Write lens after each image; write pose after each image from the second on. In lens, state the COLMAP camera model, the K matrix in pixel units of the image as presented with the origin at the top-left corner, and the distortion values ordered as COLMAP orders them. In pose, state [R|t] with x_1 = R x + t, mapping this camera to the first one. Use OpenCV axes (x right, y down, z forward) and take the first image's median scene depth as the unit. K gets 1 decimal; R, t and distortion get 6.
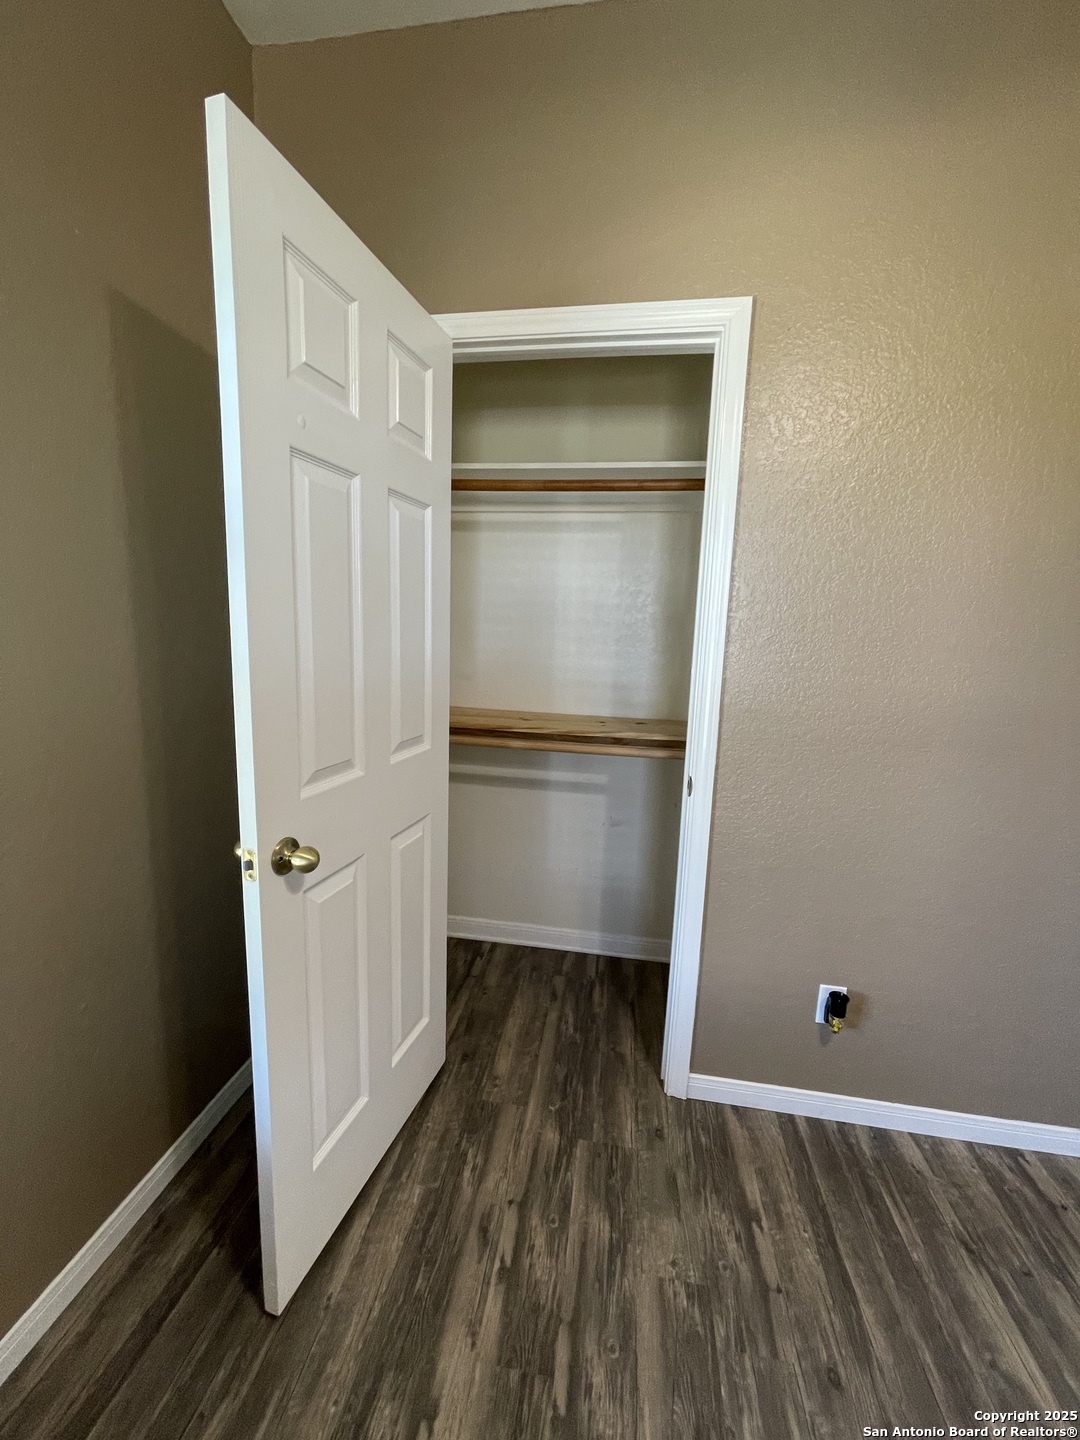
lens RADIAL K [[579.6, 0, 541.6], [0, 579.6, 717.7], [0, 0, 1]] dist [-0.003465, 0.000333]
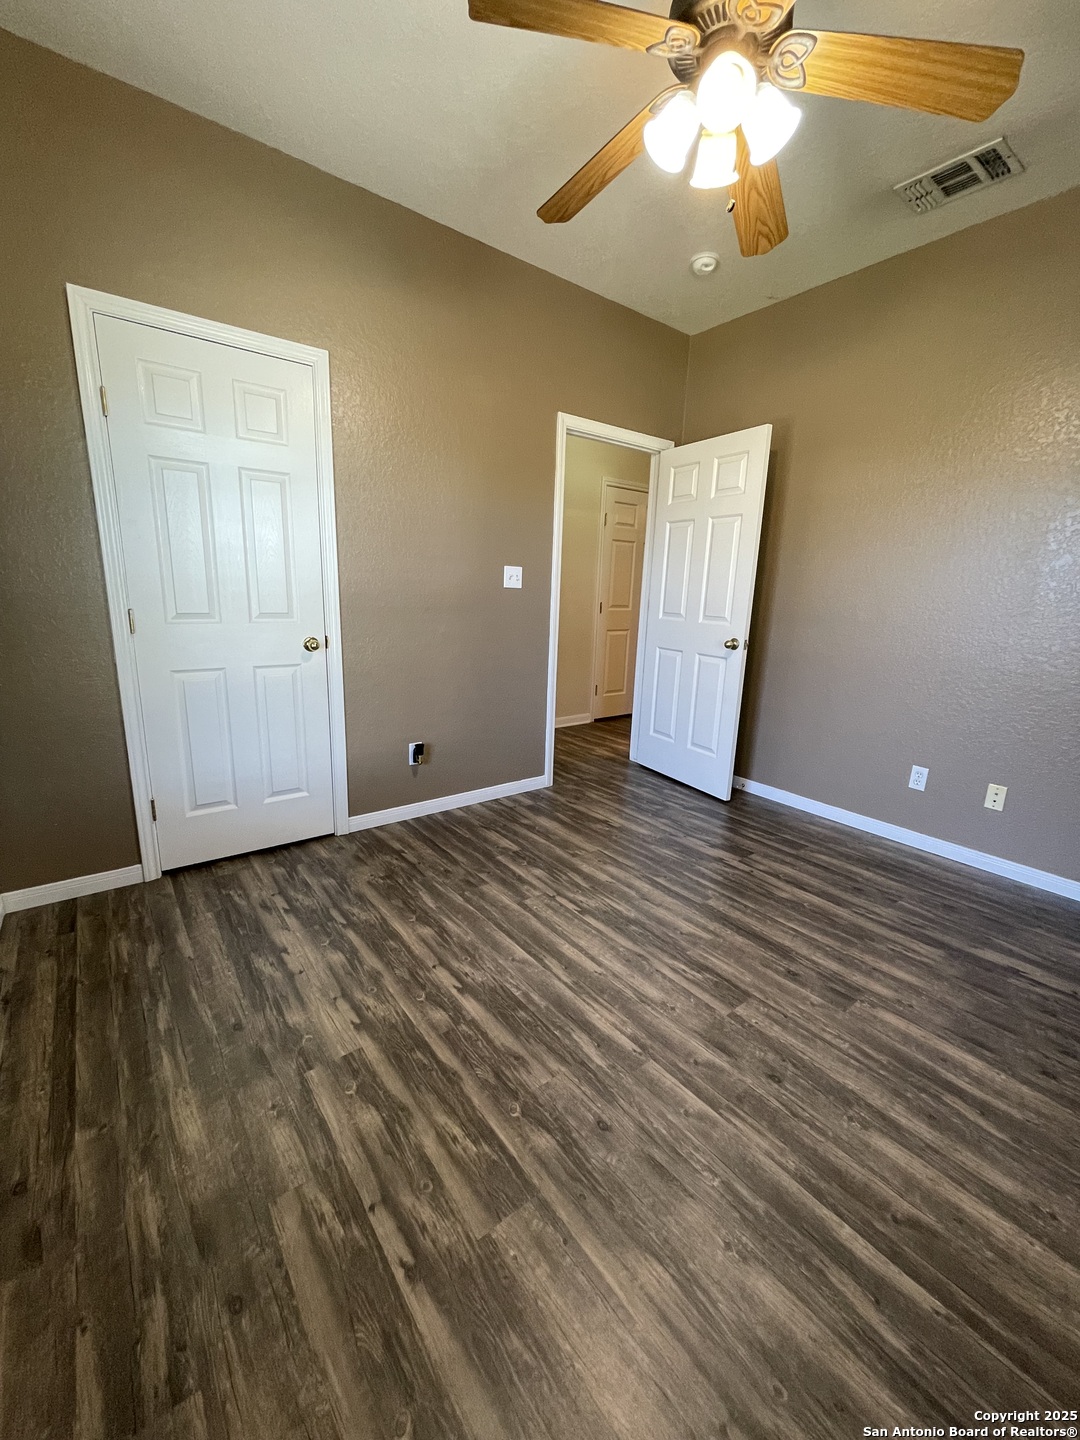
lens RADIAL K [[579.6, 0, 537.5], [0, 579.6, 717.5], [0, 0, 1]] dist [-0.003465, 0.000333]
pose [[0.694819, -0.167656, 0.699369, -0.631574], [0.102805, 0.985615, 0.134141, 0.198630], [-0.711798, -0.021305, 0.702061, -0.730925]]
